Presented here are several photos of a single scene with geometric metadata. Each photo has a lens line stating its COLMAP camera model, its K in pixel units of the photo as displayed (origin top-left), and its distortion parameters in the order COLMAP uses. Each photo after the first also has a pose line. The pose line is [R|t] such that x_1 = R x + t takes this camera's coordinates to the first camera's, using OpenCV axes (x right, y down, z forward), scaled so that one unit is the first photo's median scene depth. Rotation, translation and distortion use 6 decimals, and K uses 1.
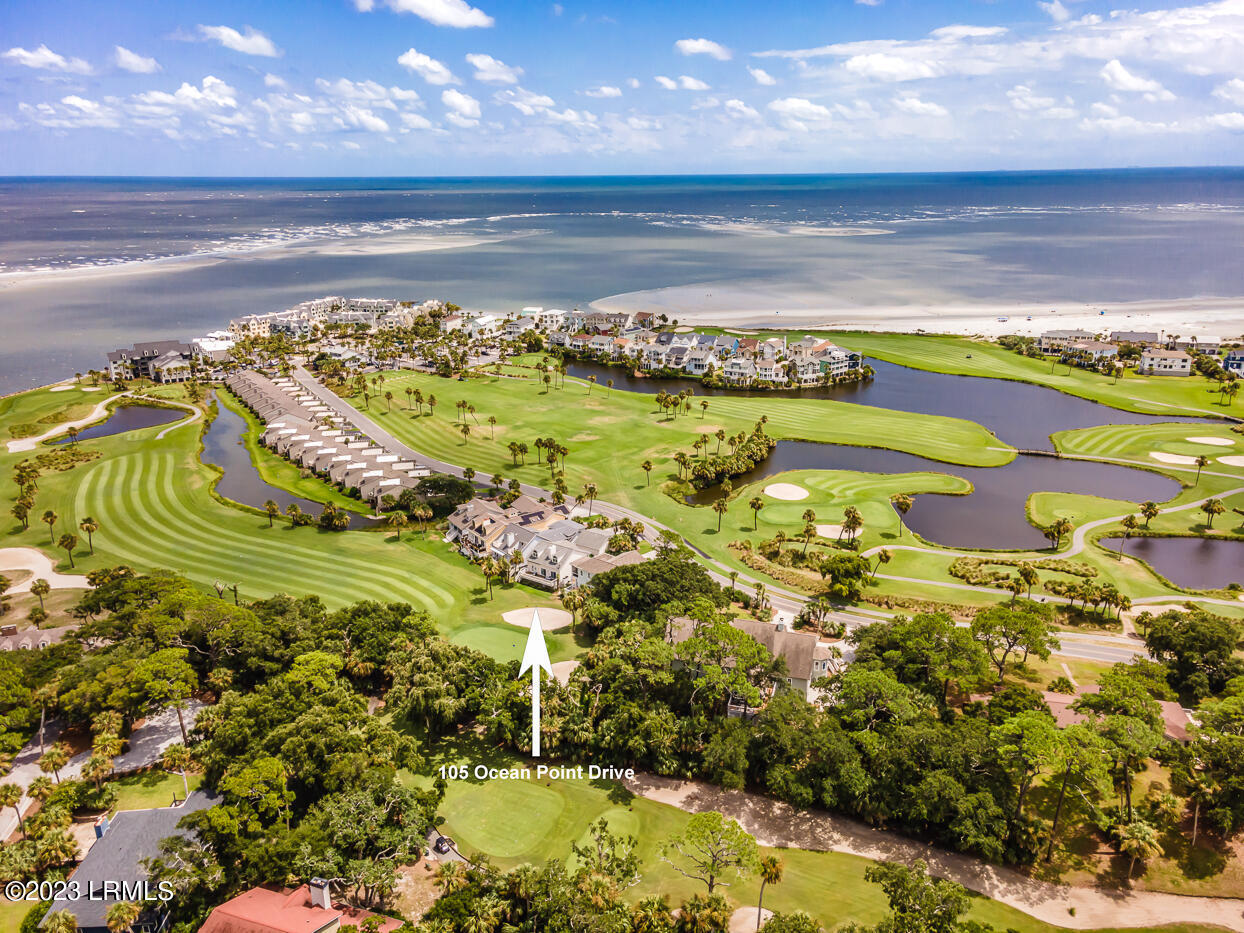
lens RADIAL K [[886.8, 0, 641.0], [0, 886.8, 465.2], [0, 0, 1]] dist [0.036583, 0.002327]
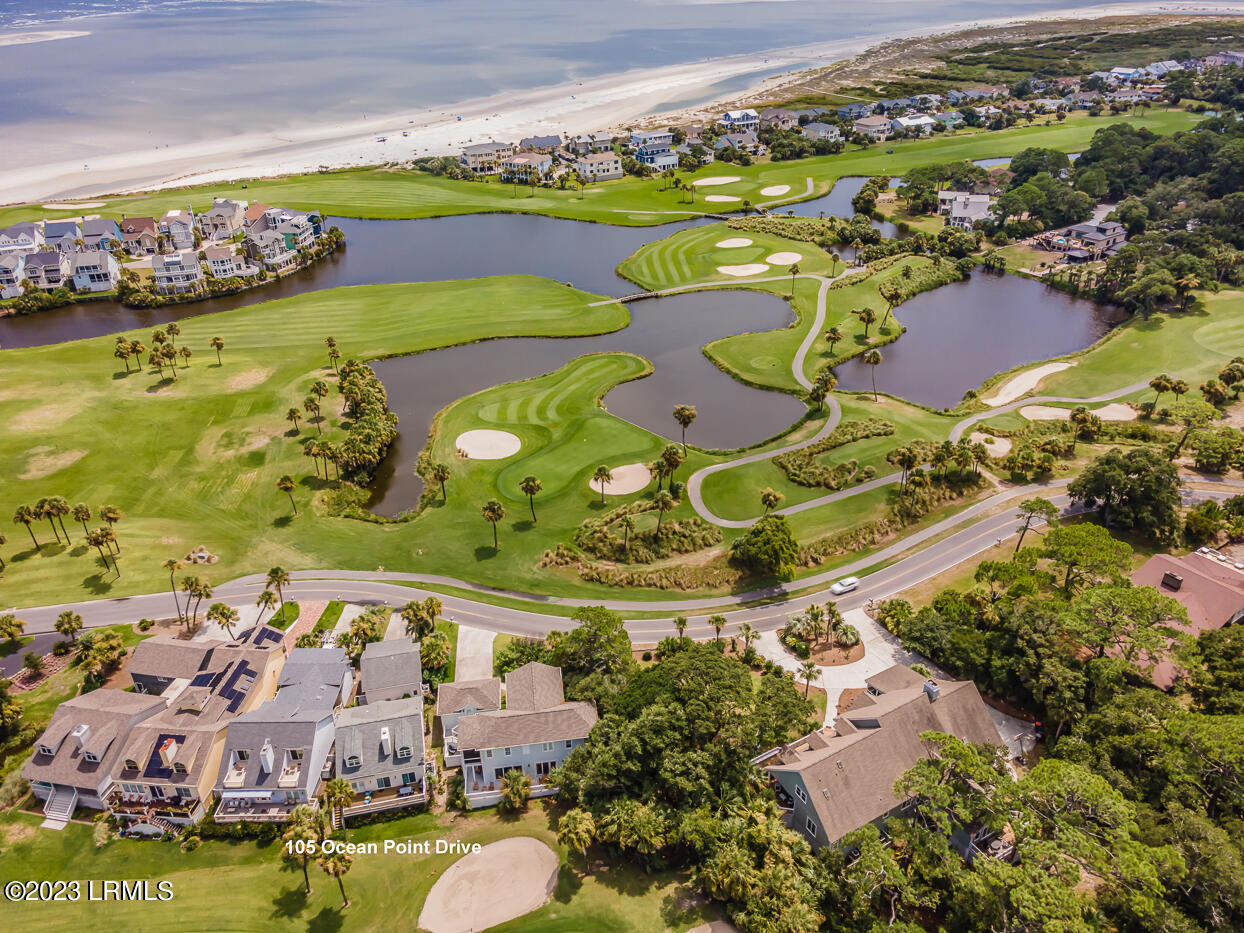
lens RADIAL K [[886.8, 0, 641.0], [0, 886.8, 465.2], [0, 0, 1]] dist [0.036583, 0.002327]
pose [[0.686812, -0.365269, 0.628385, -0.131859], [0.234541, 0.929678, 0.284058, -0.082079], [-0.687954, -0.047712, 0.724185, 0.259448]]
